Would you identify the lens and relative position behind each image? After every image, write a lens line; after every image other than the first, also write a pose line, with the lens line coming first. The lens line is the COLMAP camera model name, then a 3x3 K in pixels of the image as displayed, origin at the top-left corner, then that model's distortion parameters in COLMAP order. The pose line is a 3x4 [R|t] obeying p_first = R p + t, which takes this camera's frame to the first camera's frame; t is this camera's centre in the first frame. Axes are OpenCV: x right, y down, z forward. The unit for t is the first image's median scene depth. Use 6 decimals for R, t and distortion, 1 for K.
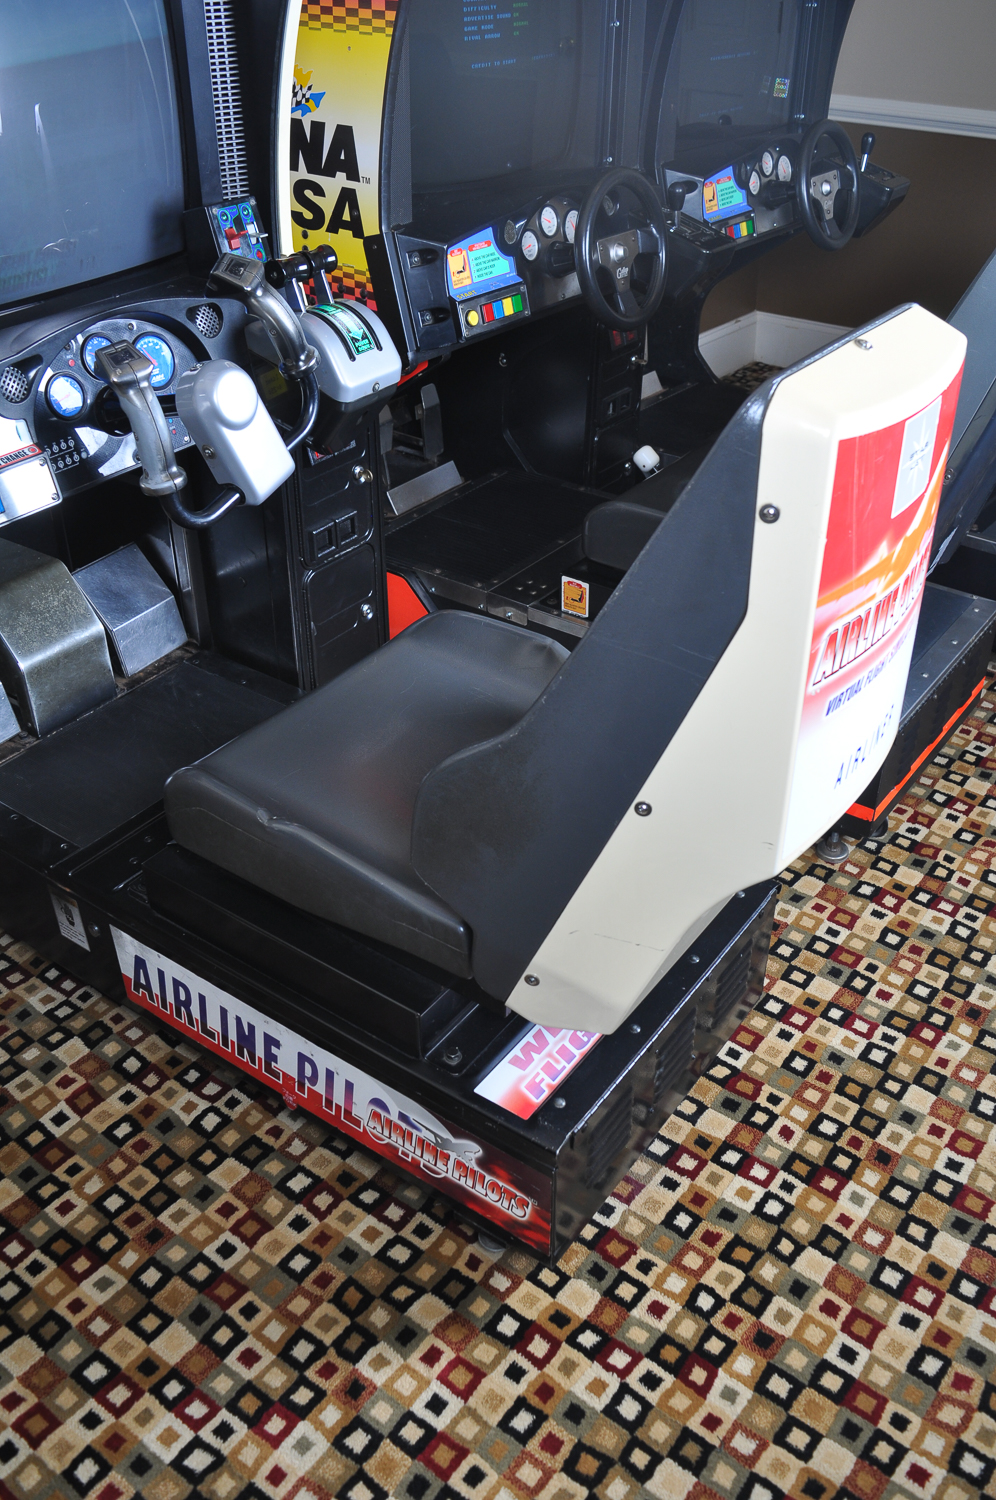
lens RADIAL K [[1266.3, 0, 493.9], [0, 1266.3, 762.6], [0, 0, 1]] dist [-0.087502, 0.018904]
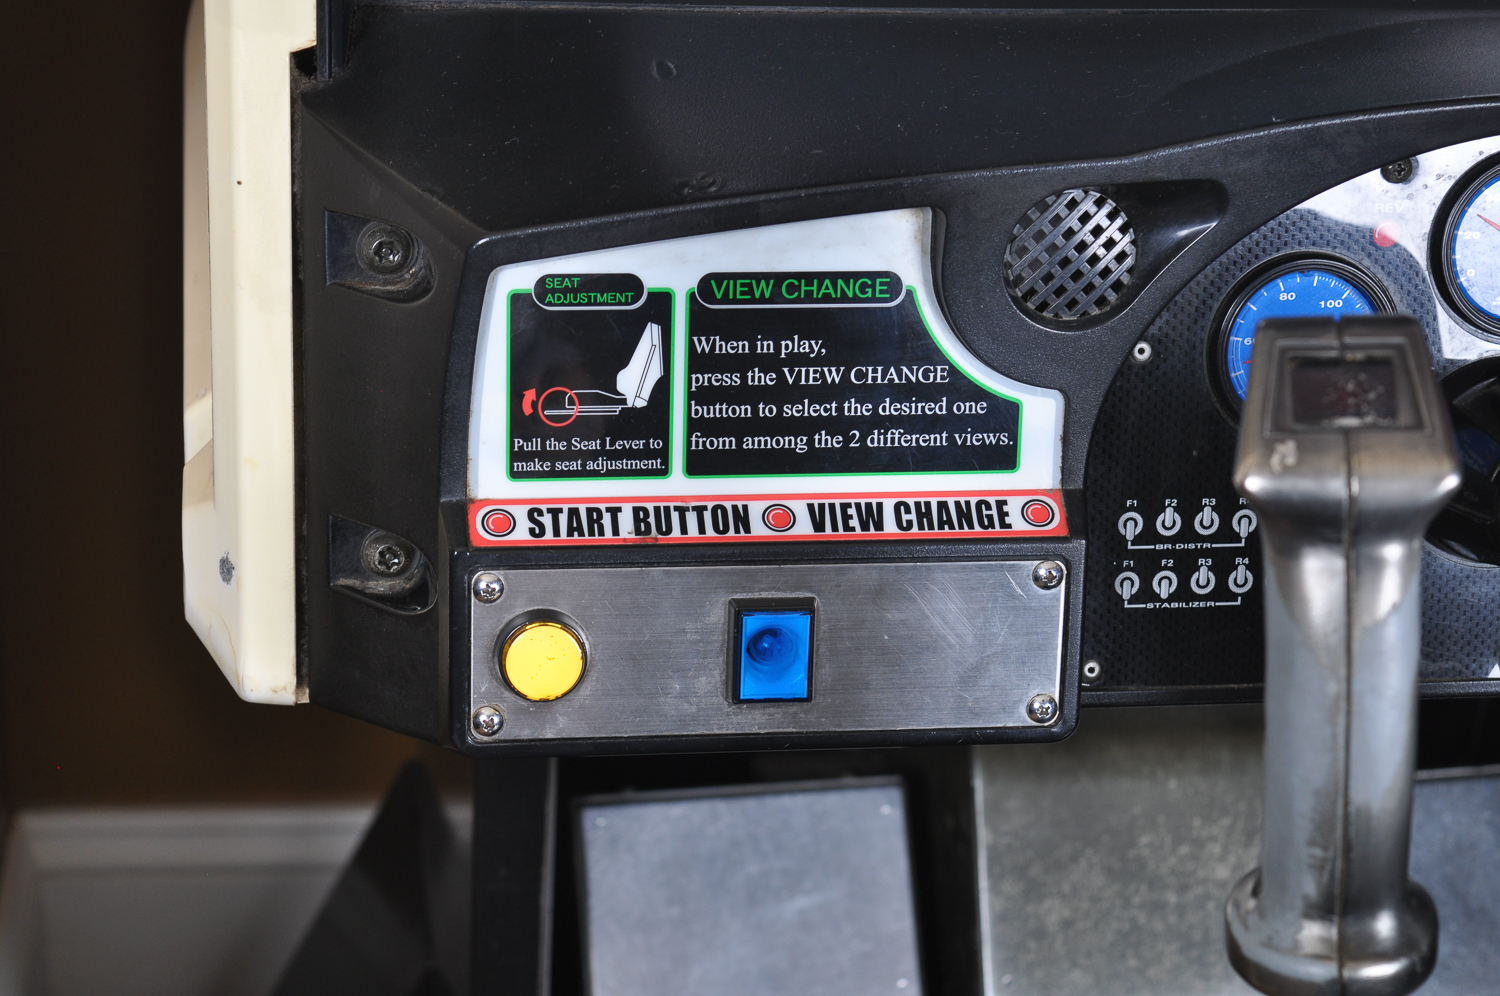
lens RADIAL K [[3318.7, 0, 750.4], [0, 3318.7, 490.6], [0, 0, 1]] dist [0.067968, 0.000000]
pose [[0.690303, 0.404698, -0.599751, -0.011713], [-0.461018, 0.884897, 0.066483, -0.264085], [0.557623, 0.230603, 0.797420, 0.419899]]
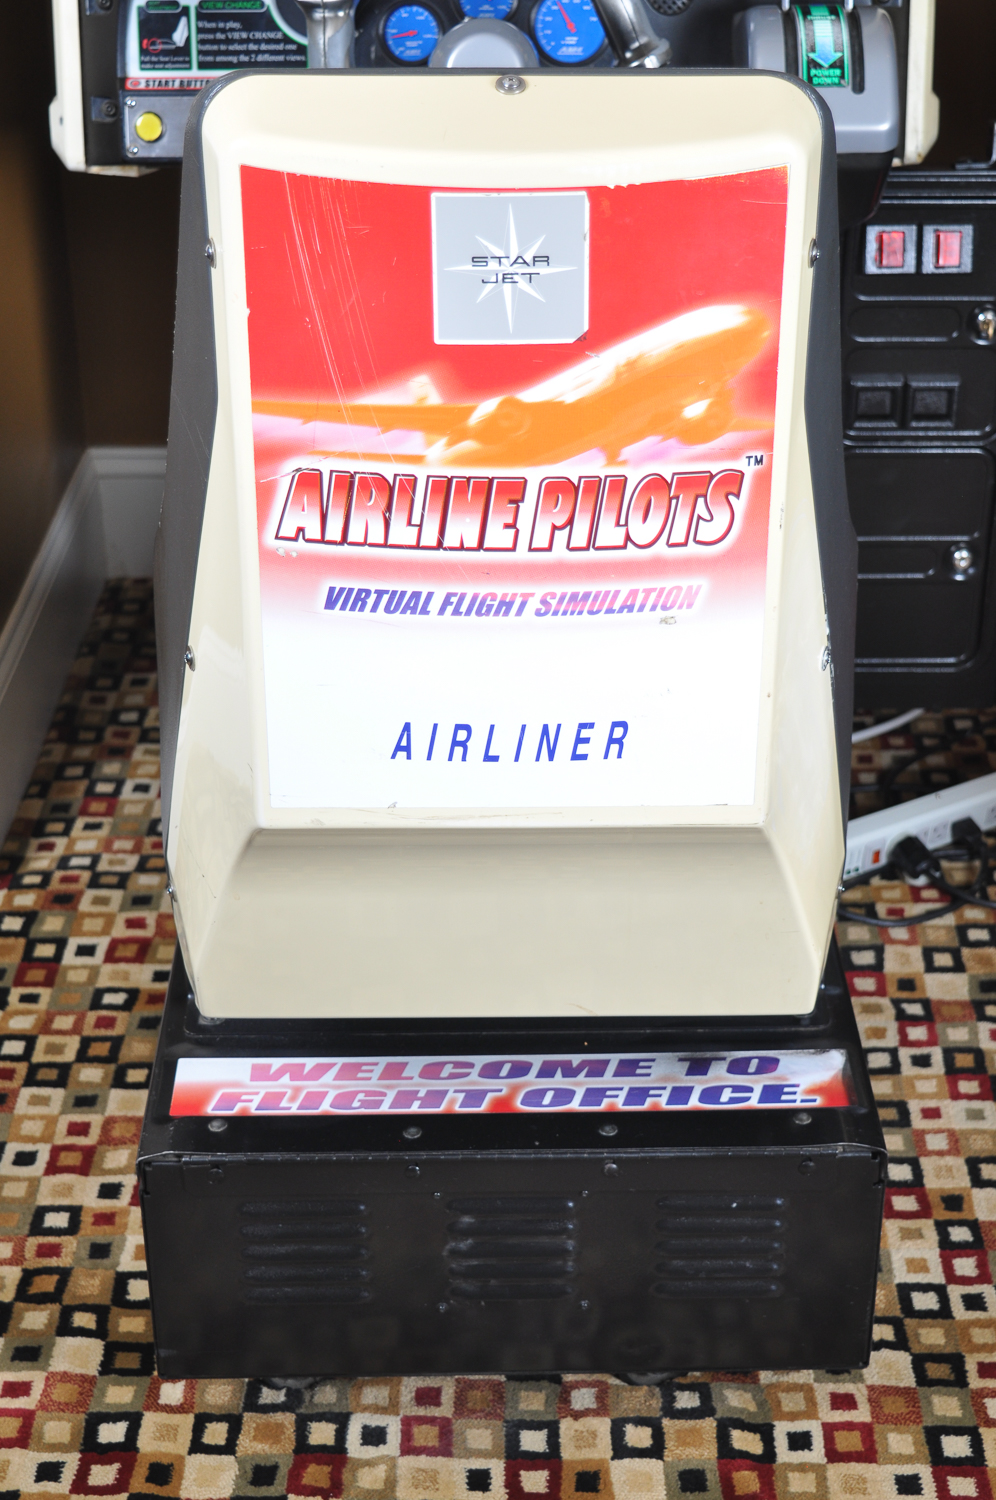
lens RADIAL K [[2481.0, 0, 501.0], [0, 2481.0, 754.7], [0, 0, 1]] dist [-0.004932, 0.000000]
pose [[0.597634, 0.399215, -0.695314, 0.880693], [-0.453929, 0.883323, 0.117001, -0.114021], [0.660895, 0.245699, 0.709119, 0.101918]]
